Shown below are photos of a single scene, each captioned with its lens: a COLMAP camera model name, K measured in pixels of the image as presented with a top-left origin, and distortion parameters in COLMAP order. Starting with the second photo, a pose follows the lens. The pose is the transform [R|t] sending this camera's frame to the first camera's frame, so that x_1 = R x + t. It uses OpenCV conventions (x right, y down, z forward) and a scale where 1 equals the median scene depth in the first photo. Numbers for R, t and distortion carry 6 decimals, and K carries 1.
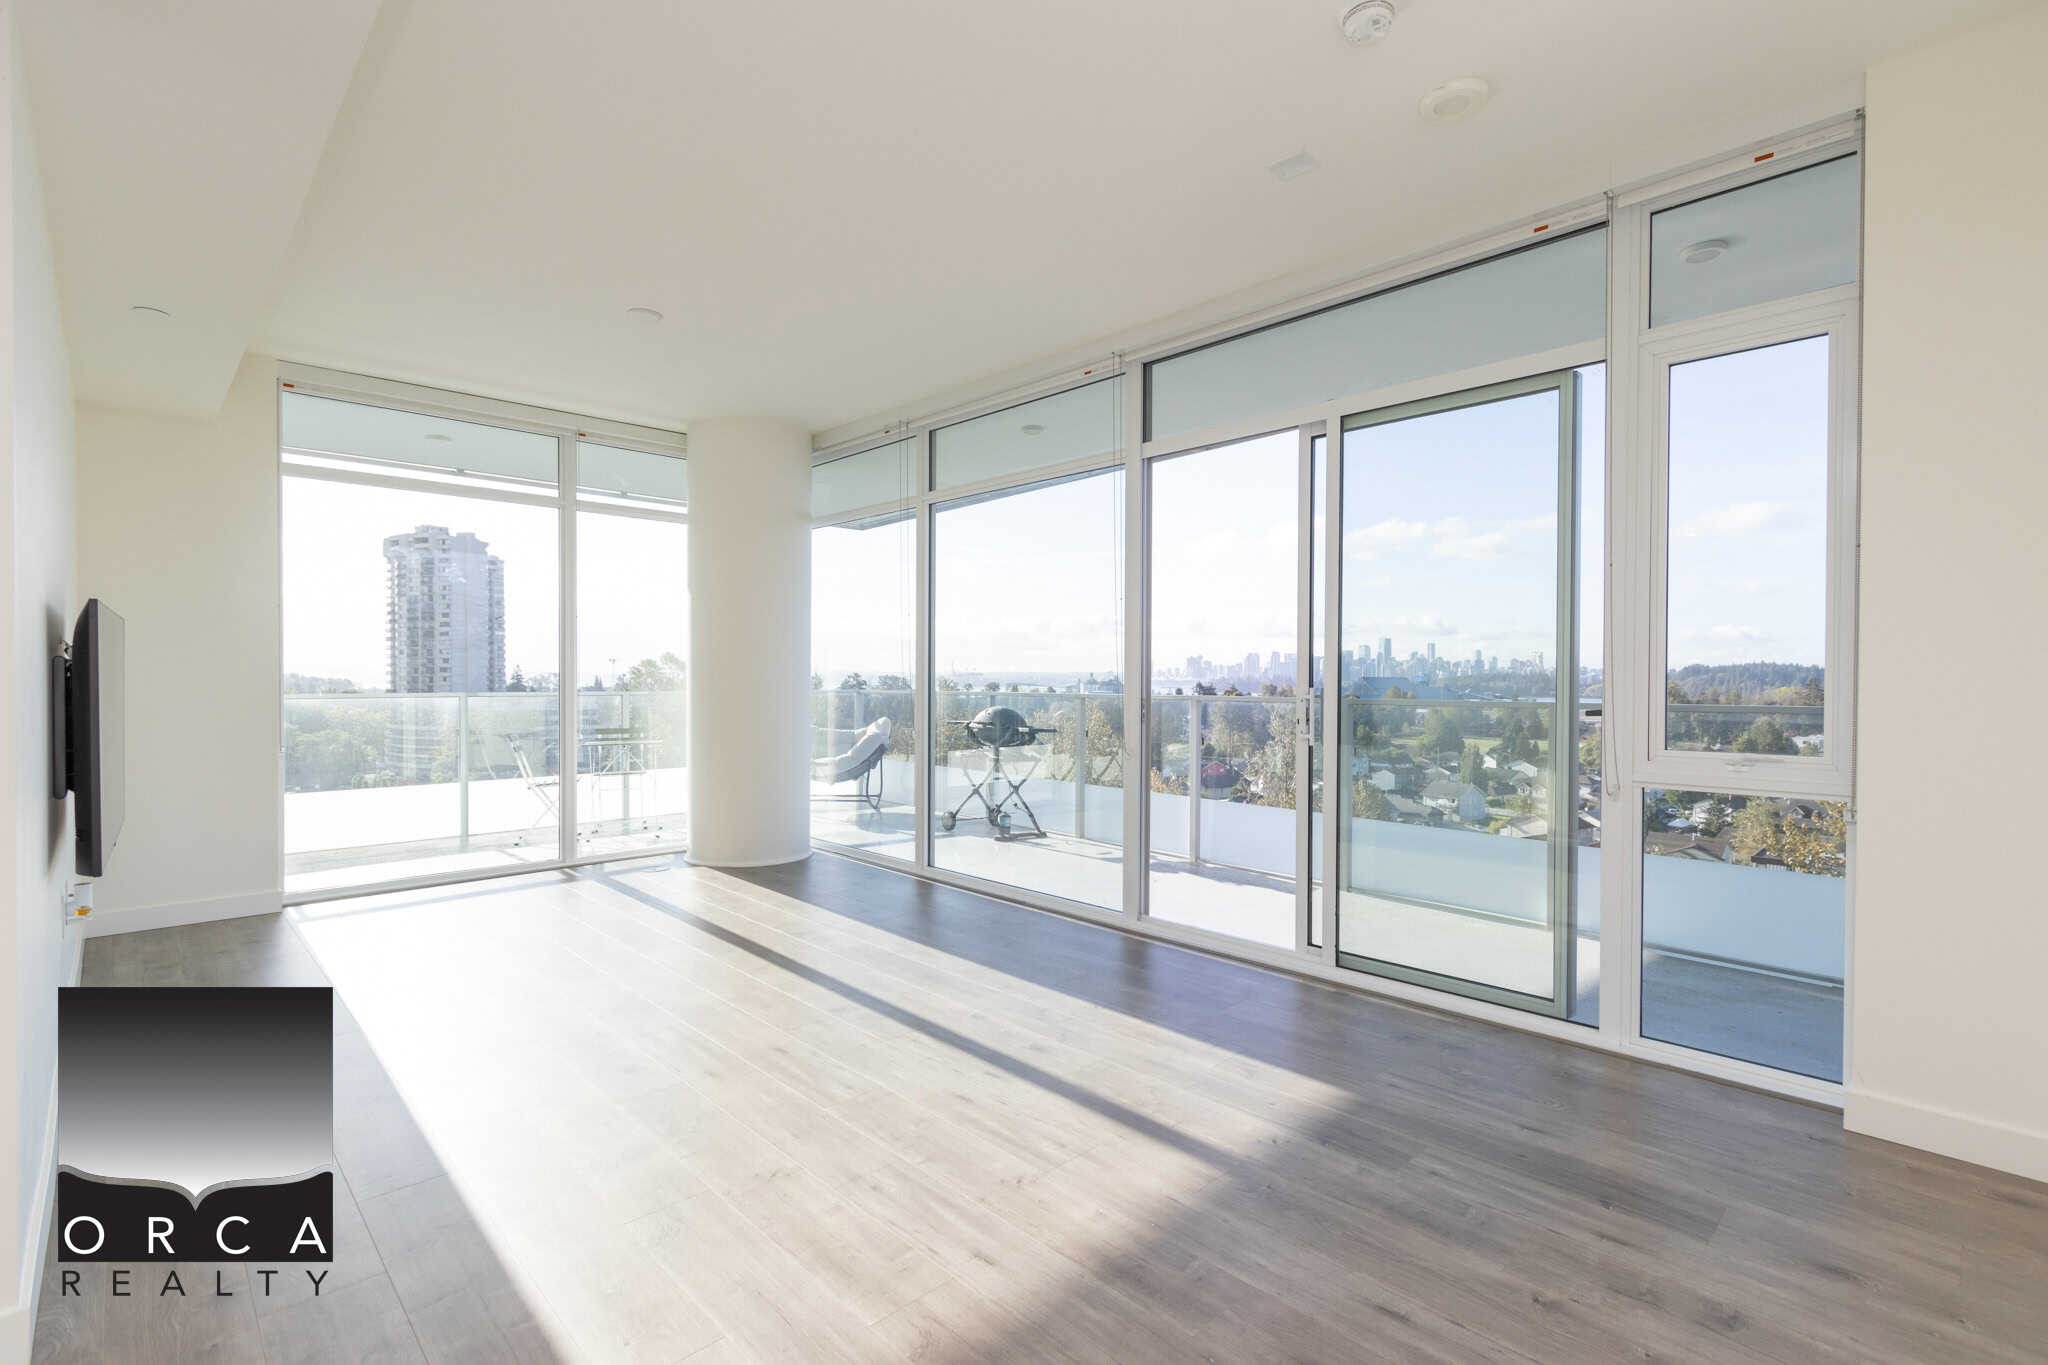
lens RADIAL K [[933.6, 0, 1038.9], [0, 933.6, 688.7], [0, 0, 1]] dist [0.008978, -0.005081]
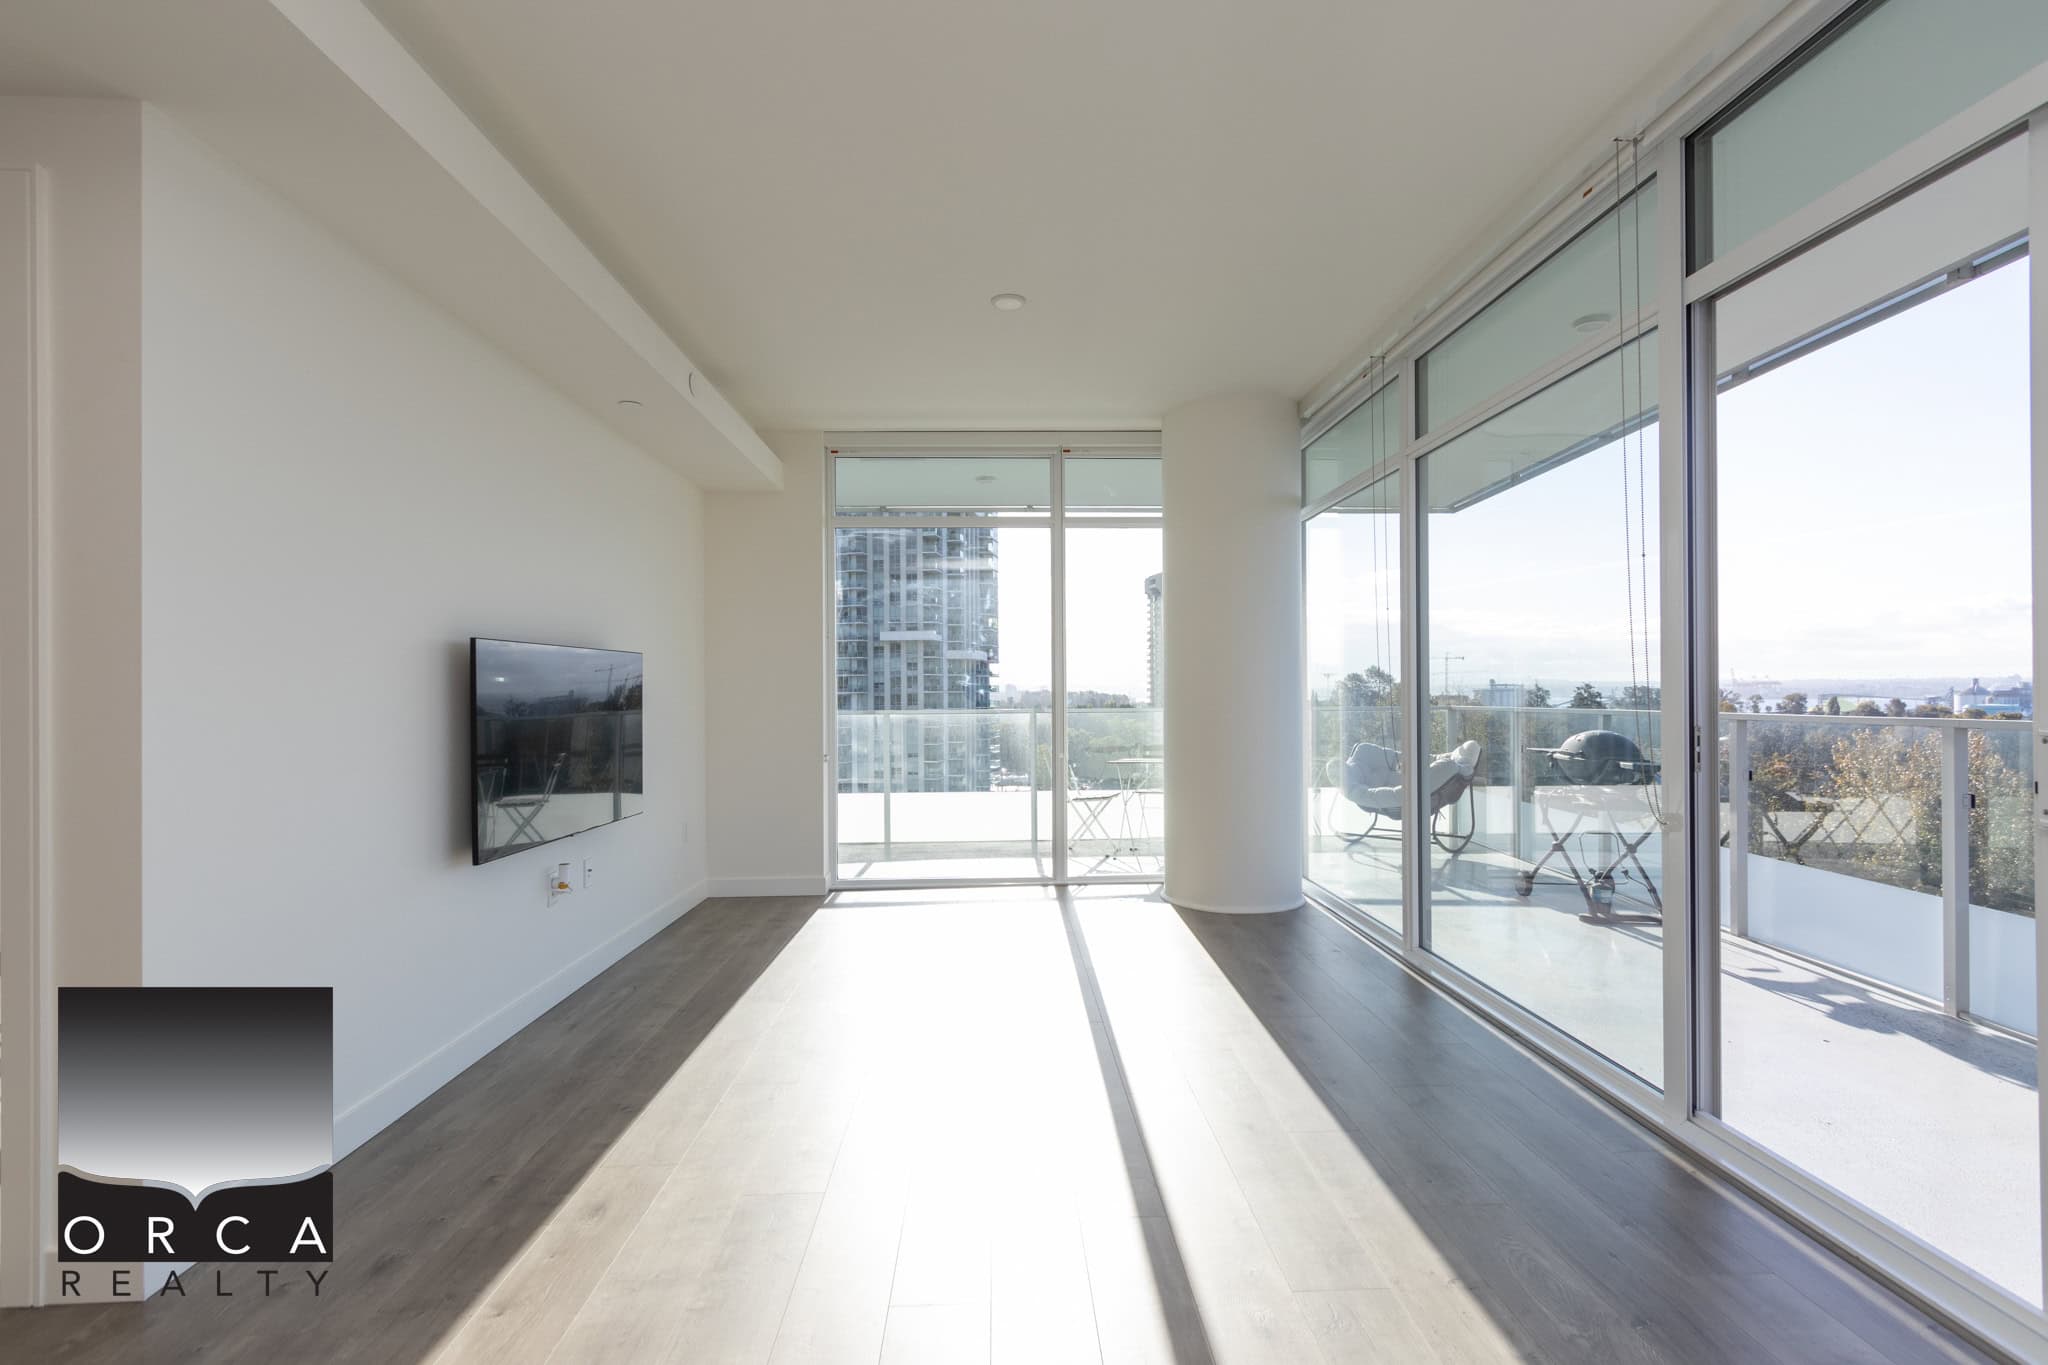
lens RADIAL K [[933.4, 0, 1044.4], [0, 933.4, 685.1], [0, 0, 1]] dist [0.003604, -0.000298]
pose [[0.745680, -0.013758, -0.666162, 0.119331], [0.001721, 0.999823, -0.018723, -0.002883], [0.666302, 0.012815, 0.745572, 0.190726]]
